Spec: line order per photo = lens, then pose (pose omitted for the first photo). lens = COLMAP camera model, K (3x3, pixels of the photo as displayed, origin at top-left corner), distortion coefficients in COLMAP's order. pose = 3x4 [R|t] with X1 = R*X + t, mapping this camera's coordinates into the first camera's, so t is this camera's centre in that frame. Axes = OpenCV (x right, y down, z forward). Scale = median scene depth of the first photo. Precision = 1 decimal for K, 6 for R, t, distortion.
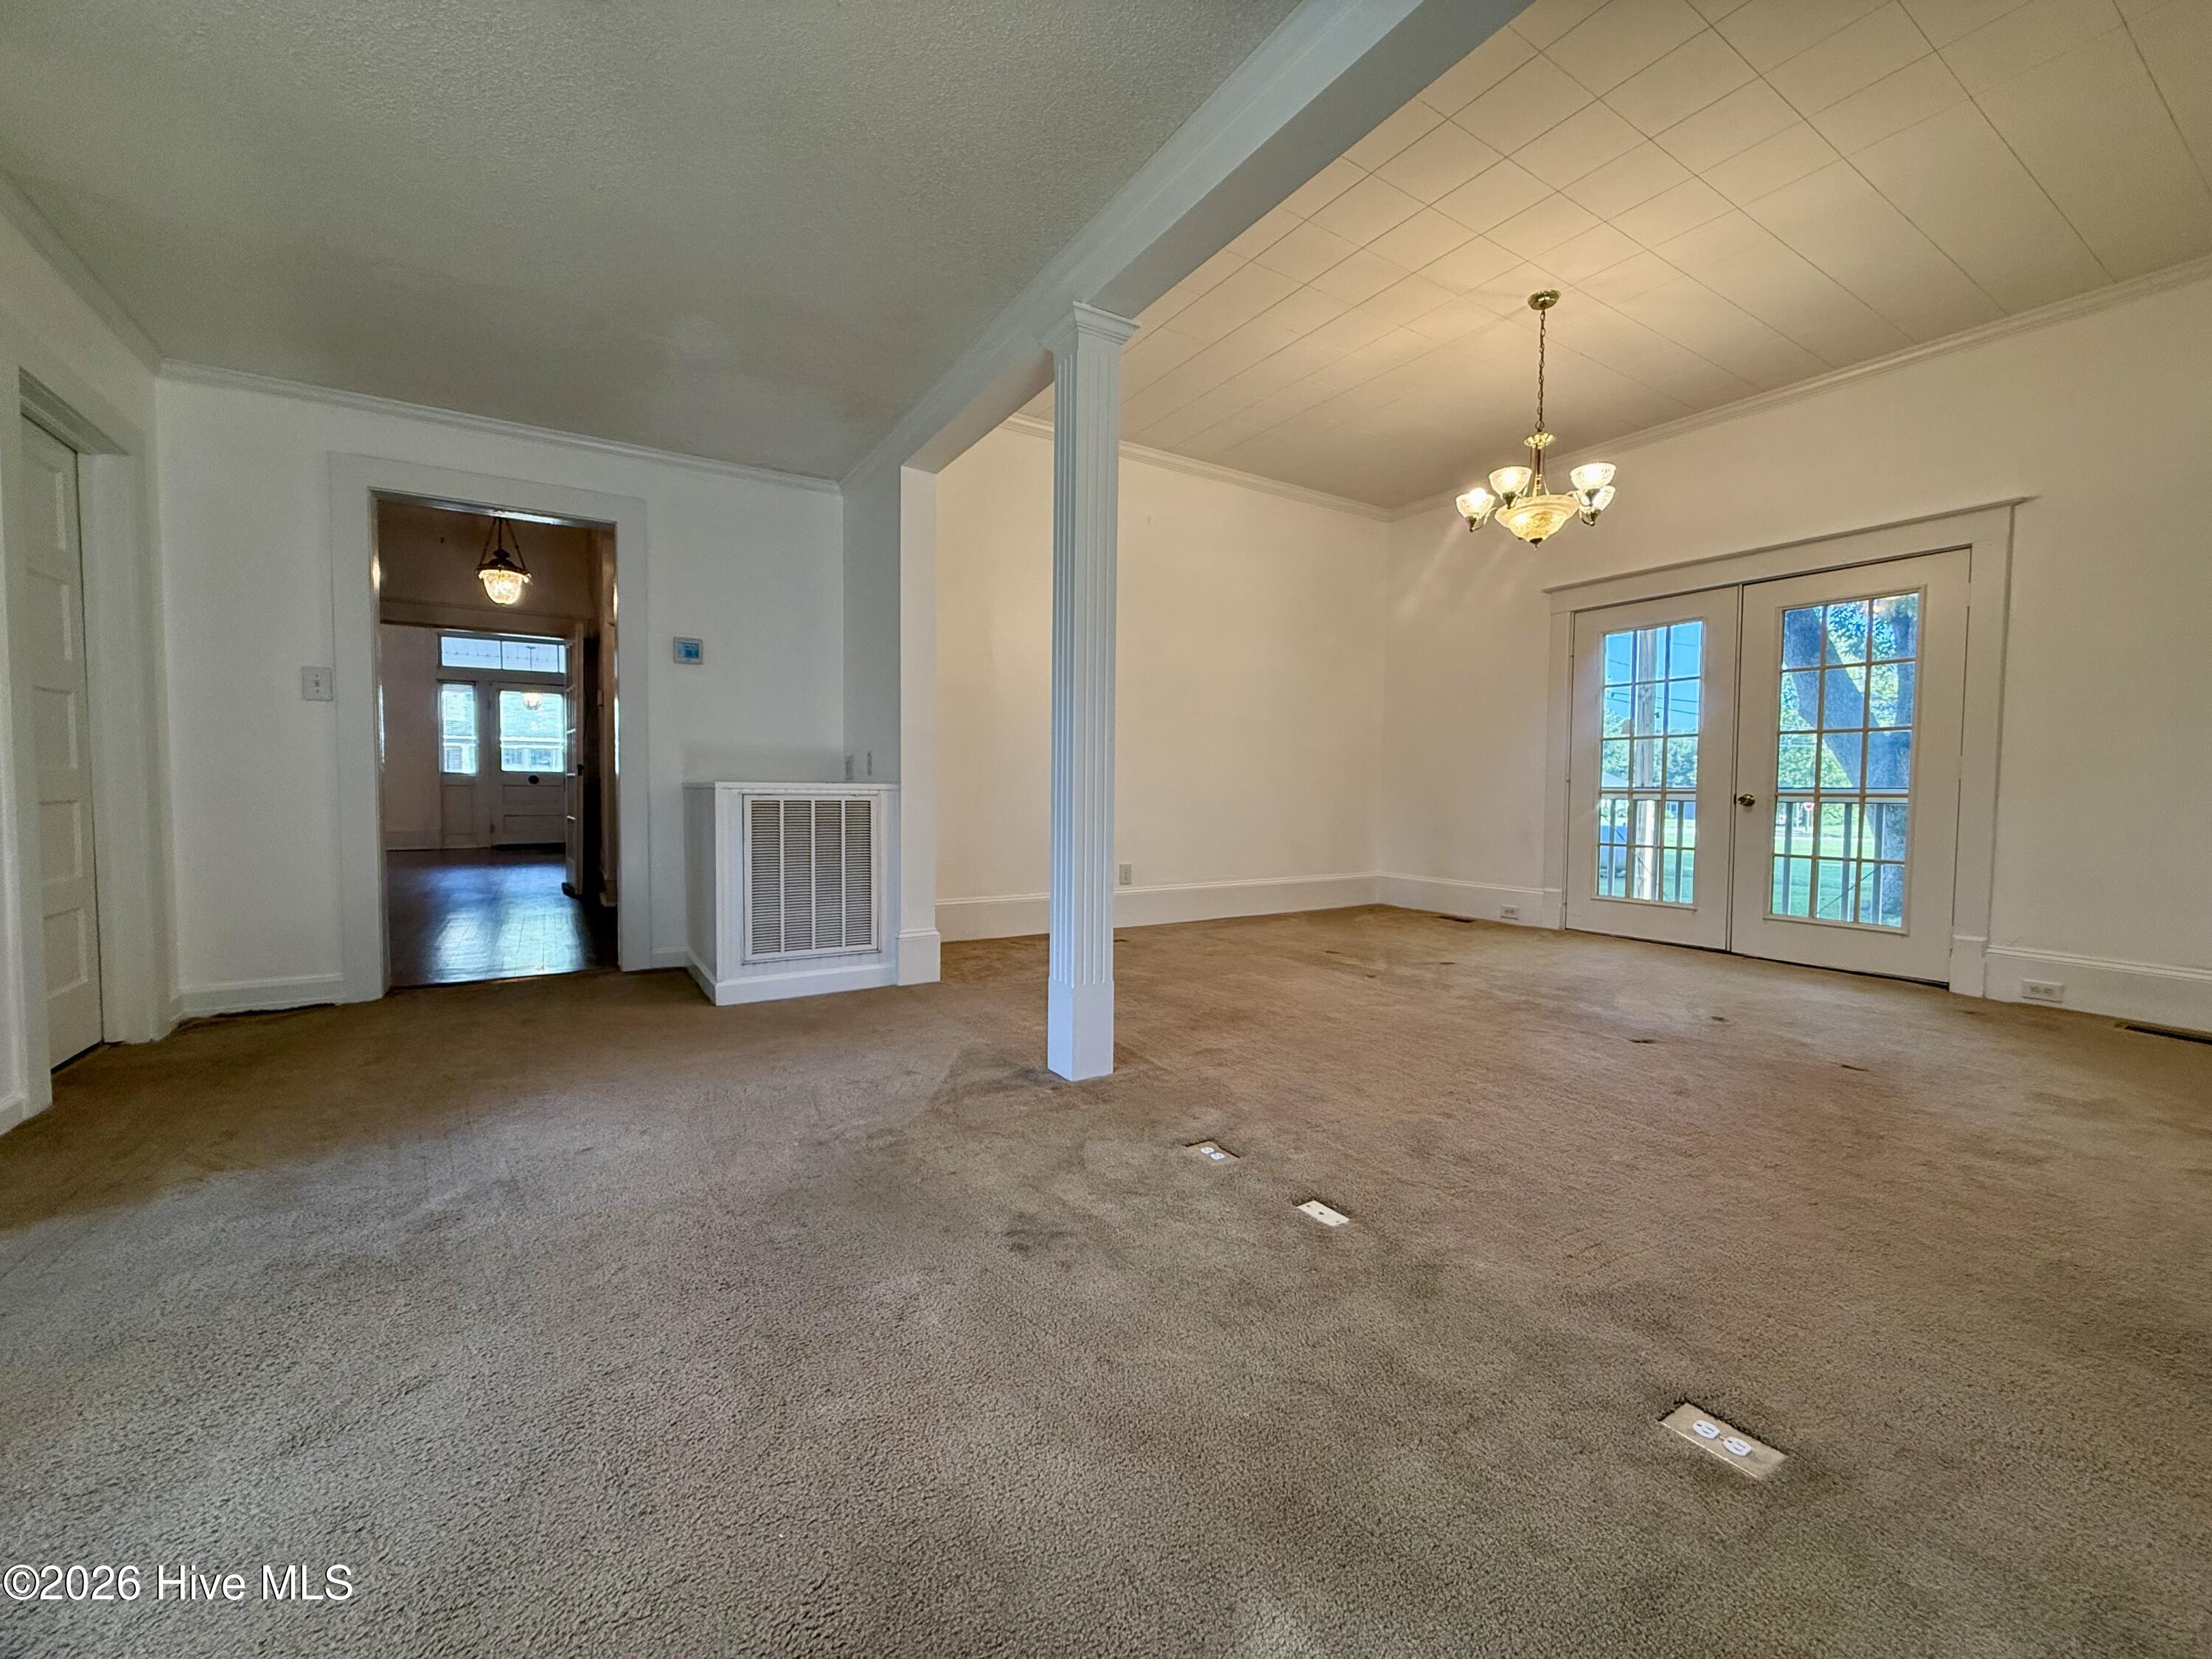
lens RADIAL K [[879.0, 0, 1100.9], [0, 879.0, 827.7], [0, 0, 1]] dist [0.000588, -0.000505]
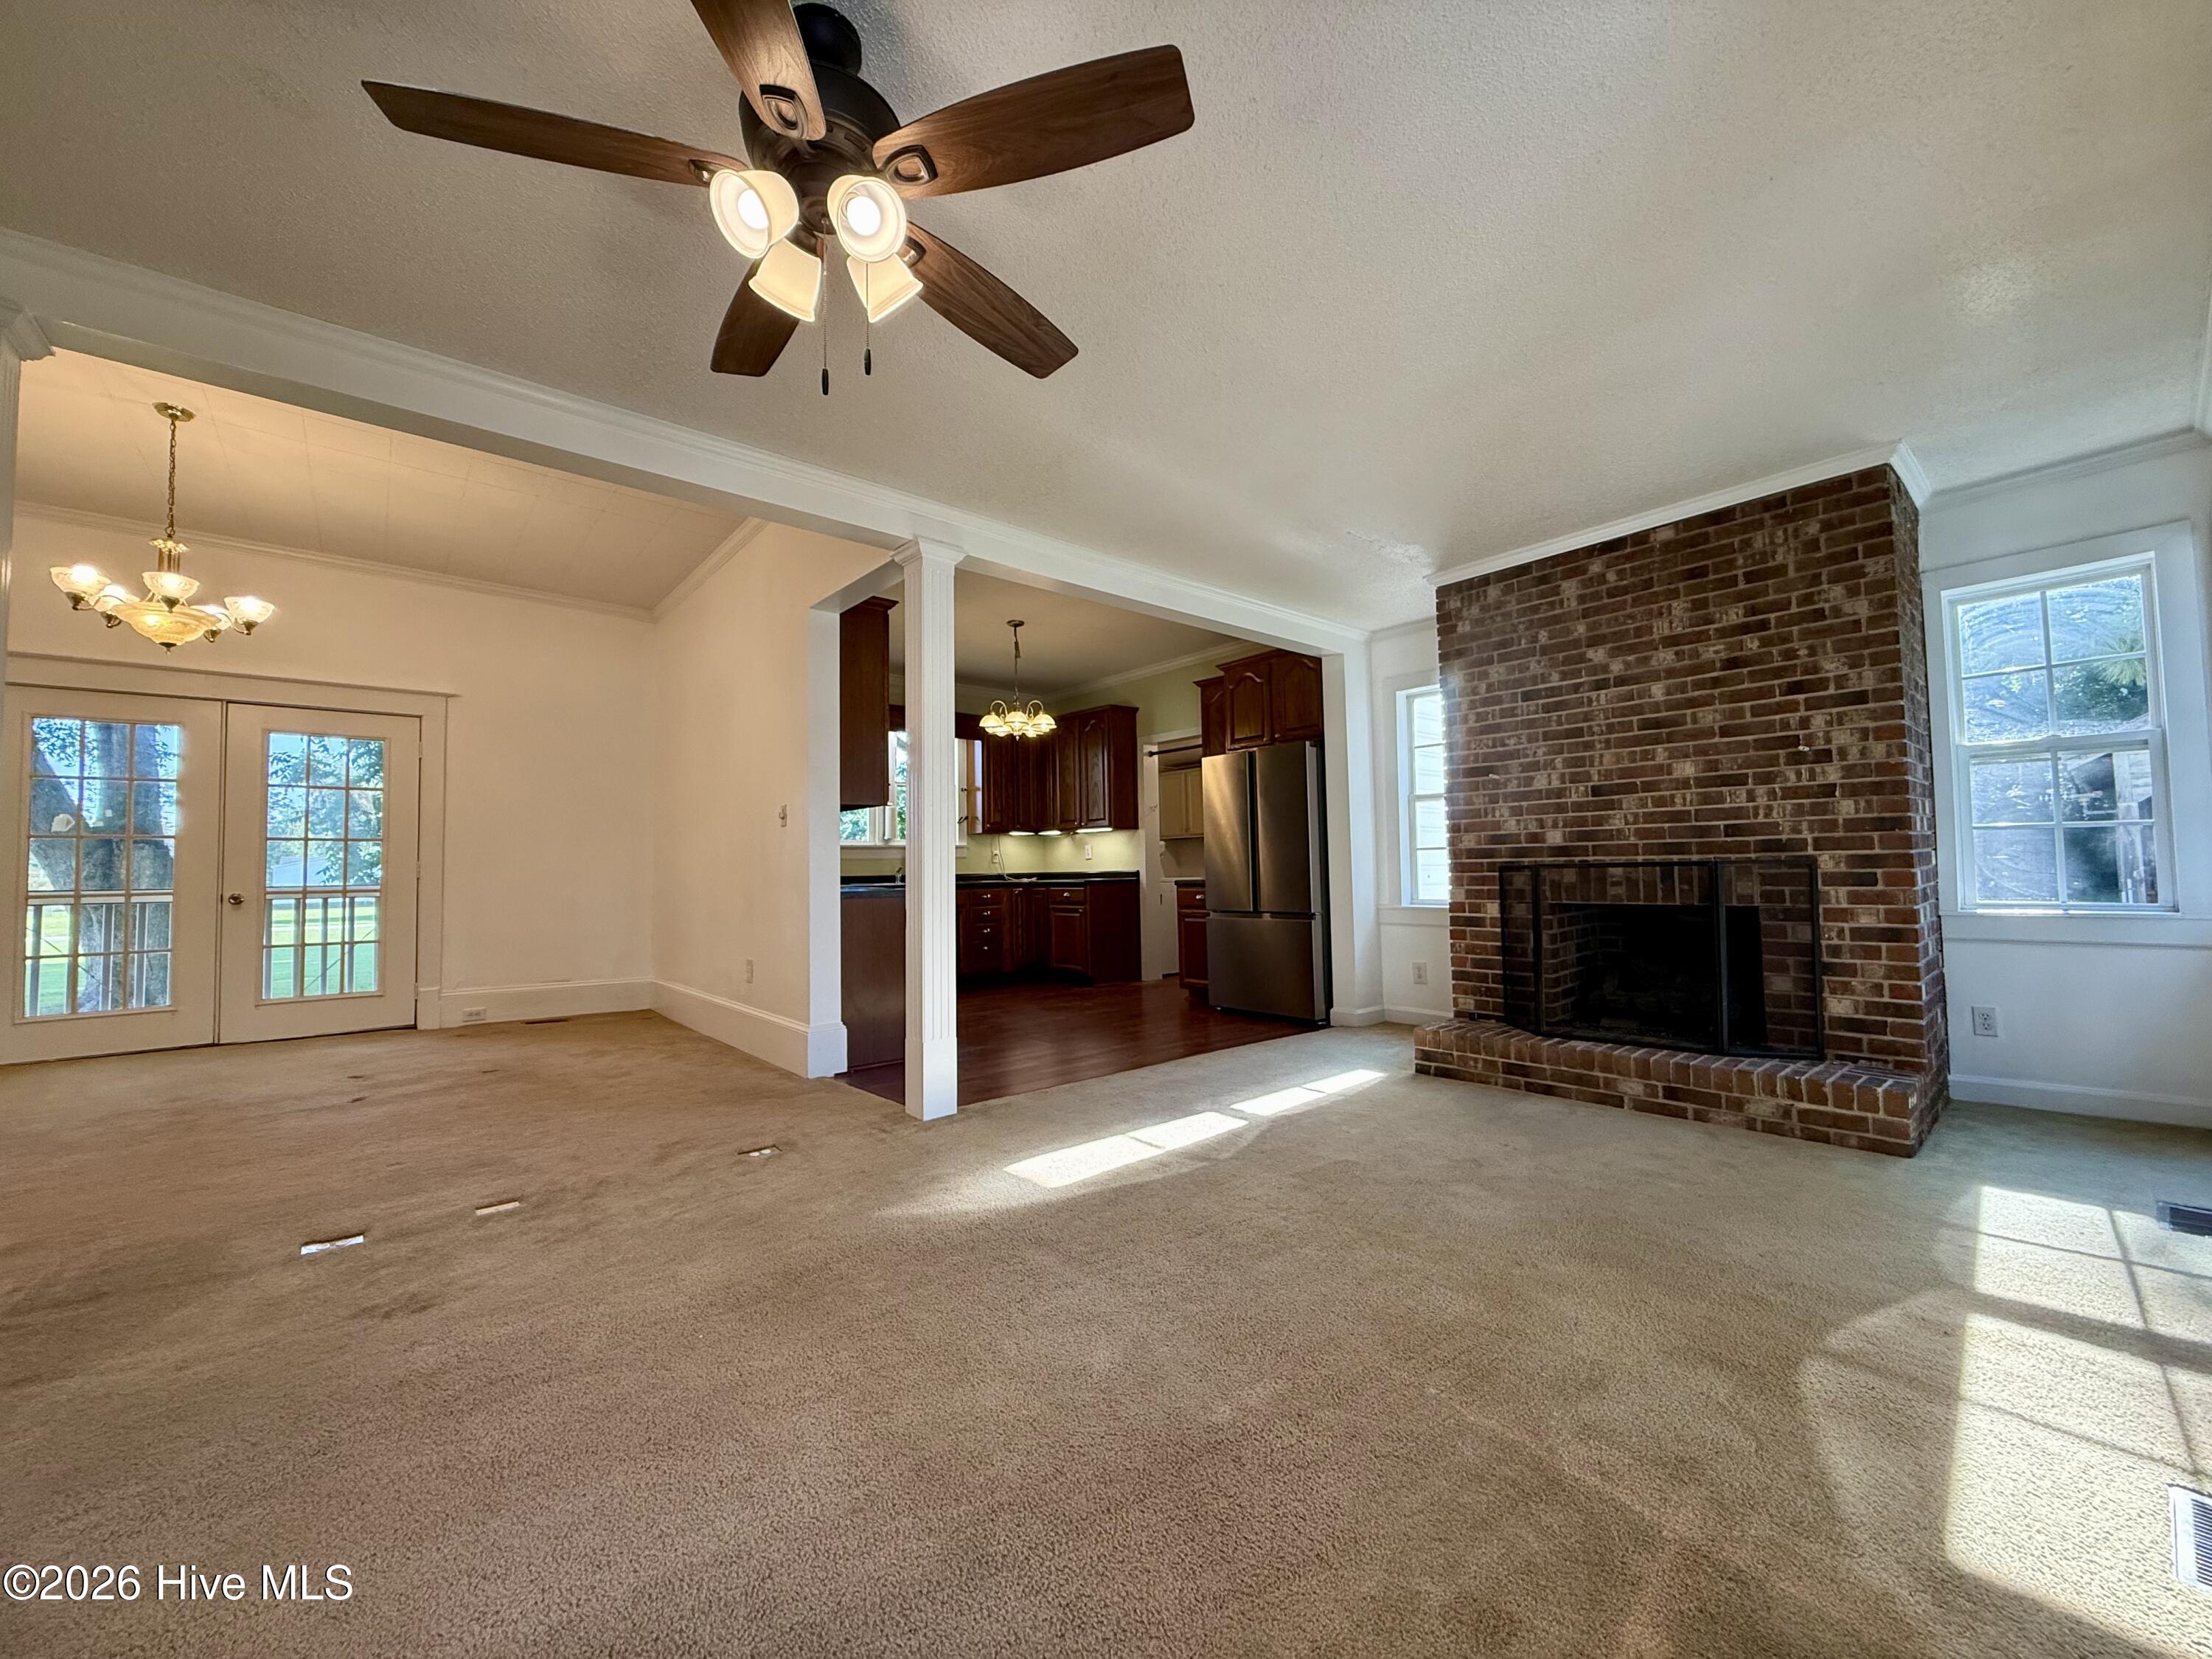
lens RADIAL K [[879.0, 0, 1098.1], [0, 879.0, 824.0], [0, 0, 1]] dist [0.000588, -0.000505]
pose [[-0.136878, 0.044813, 0.989574, -0.658959], [0.058774, 0.997584, -0.037046, -0.028485], [-0.988843, 0.053091, -0.139181, 0.120995]]
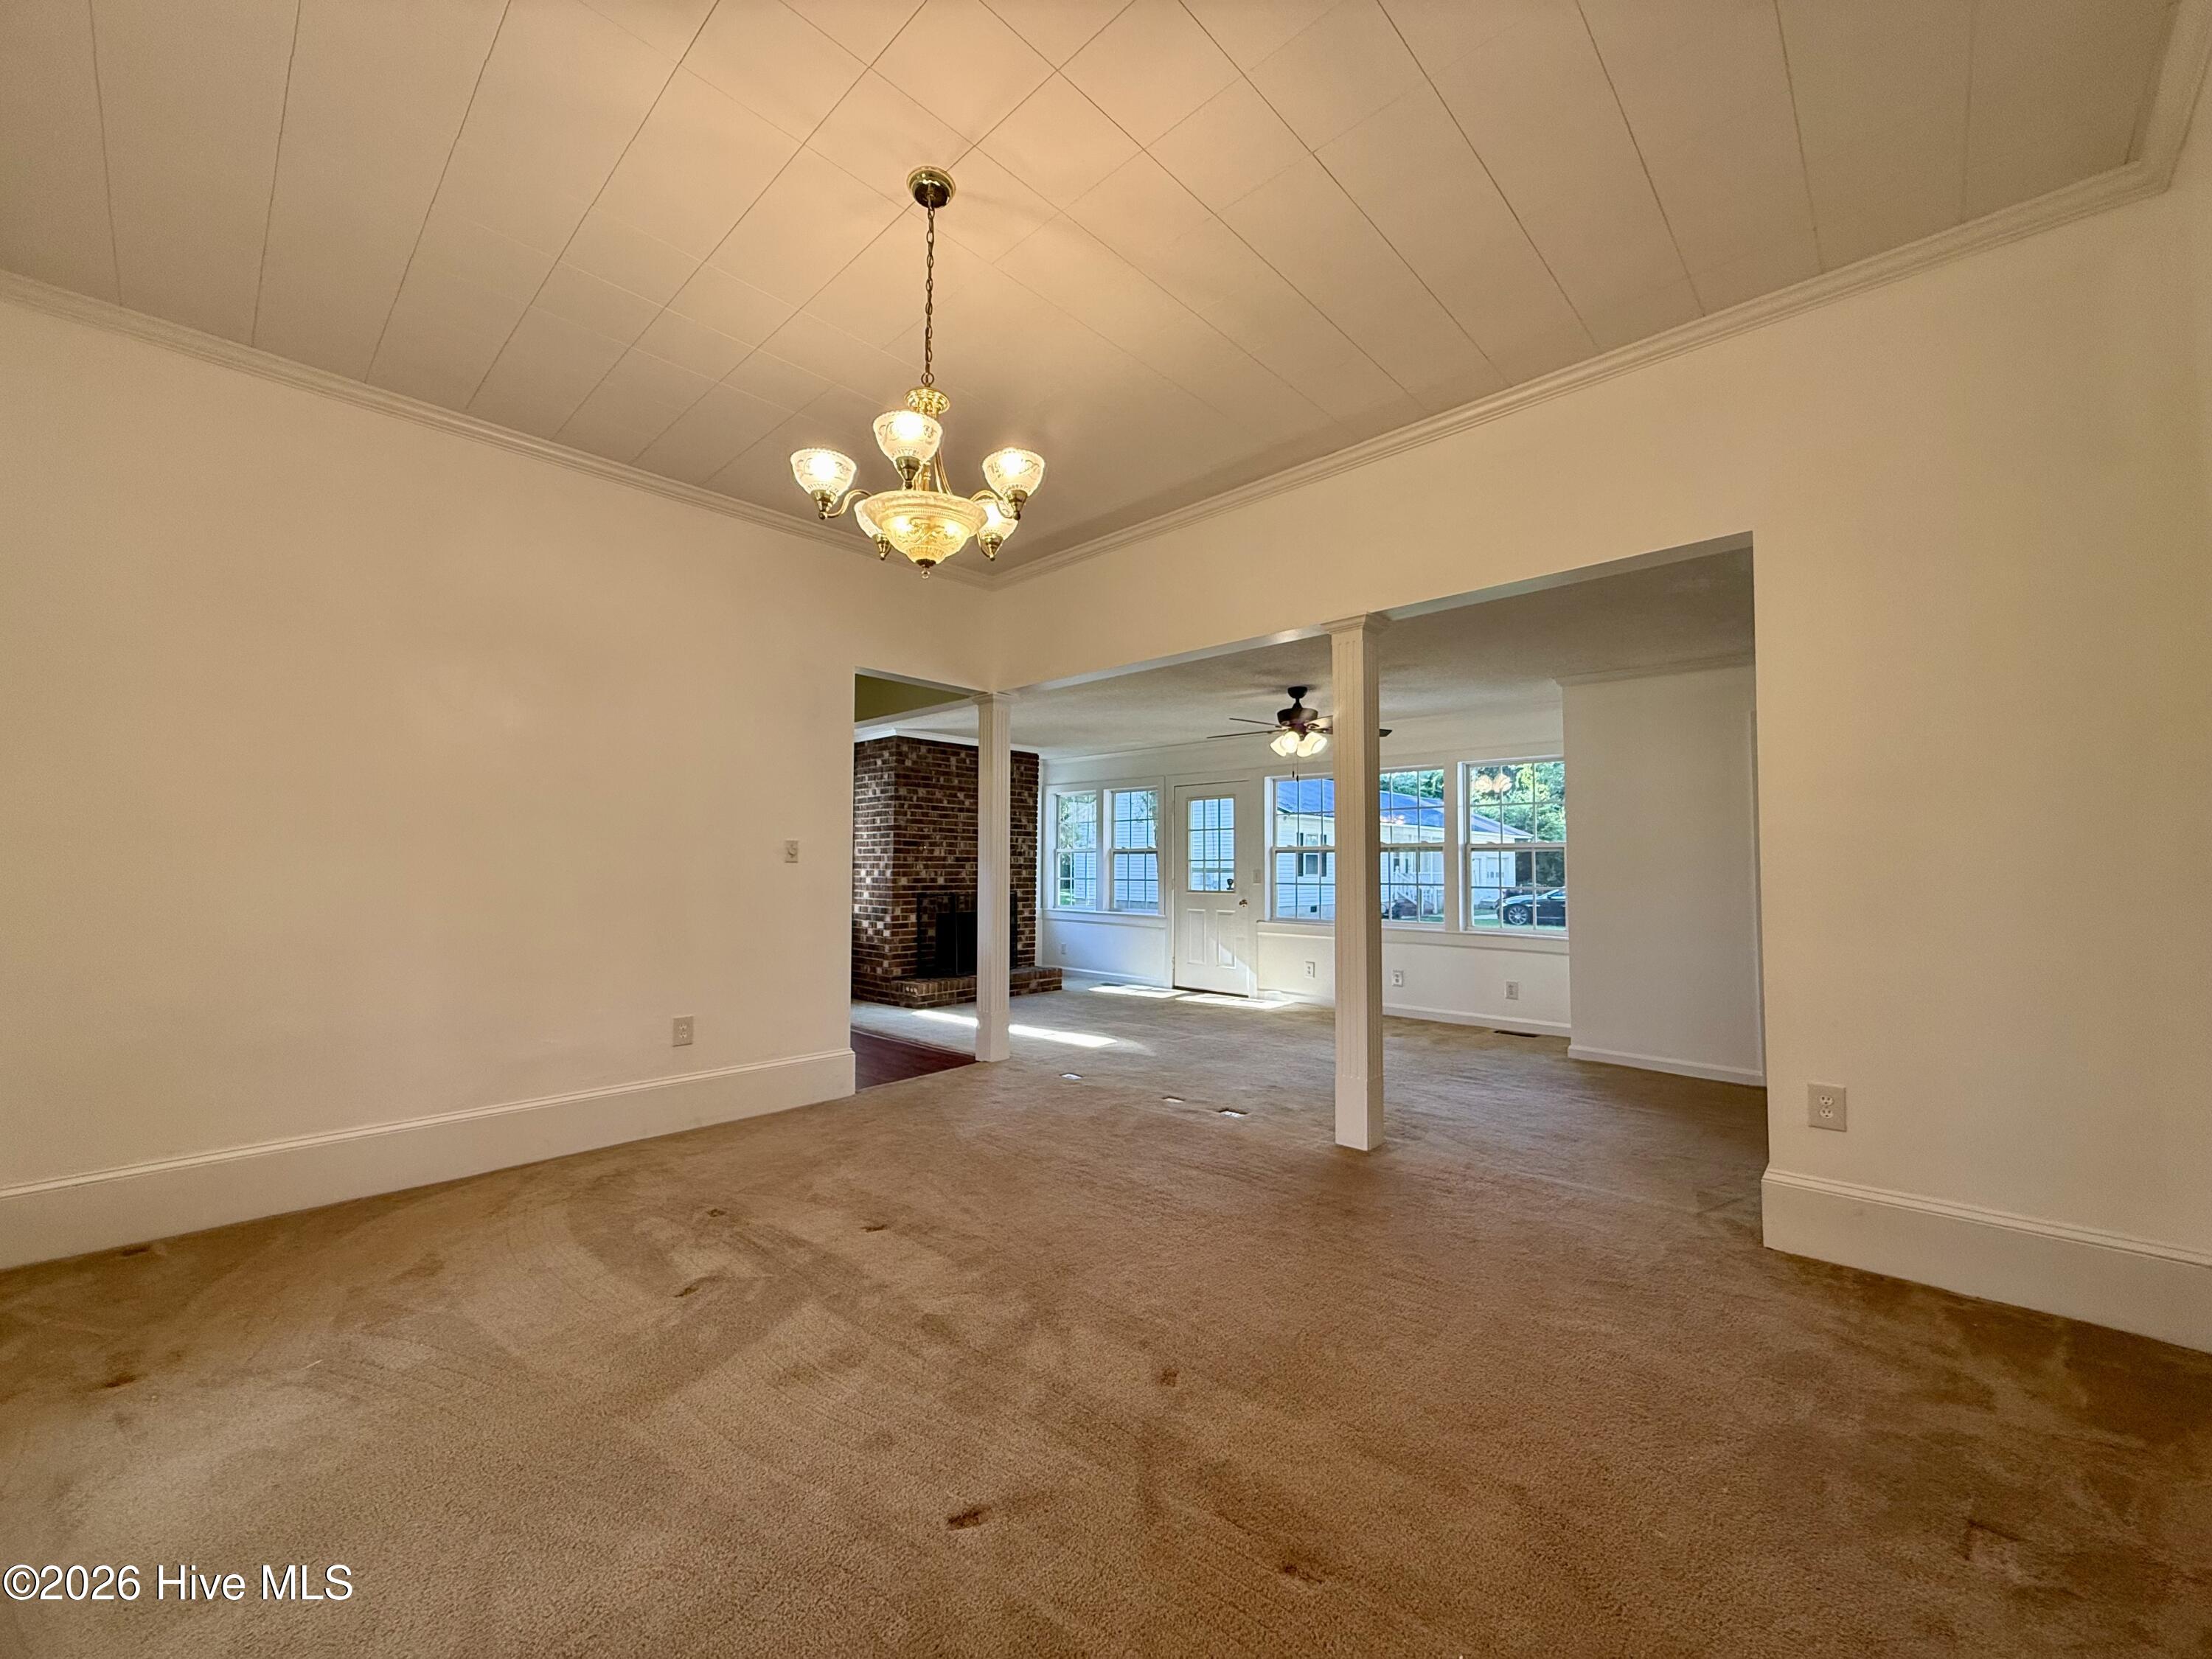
lens RADIAL K [[879.0, 0, 1099.8], [0, 879.0, 821.4], [0, 0, 1]] dist [0.000588, -0.000505]
pose [[-0.967647, -0.028577, -0.250685, 0.563635], [-0.025611, 0.999558, -0.015084, -0.149054], [0.251006, -0.008176, -0.967951, 1.707663]]
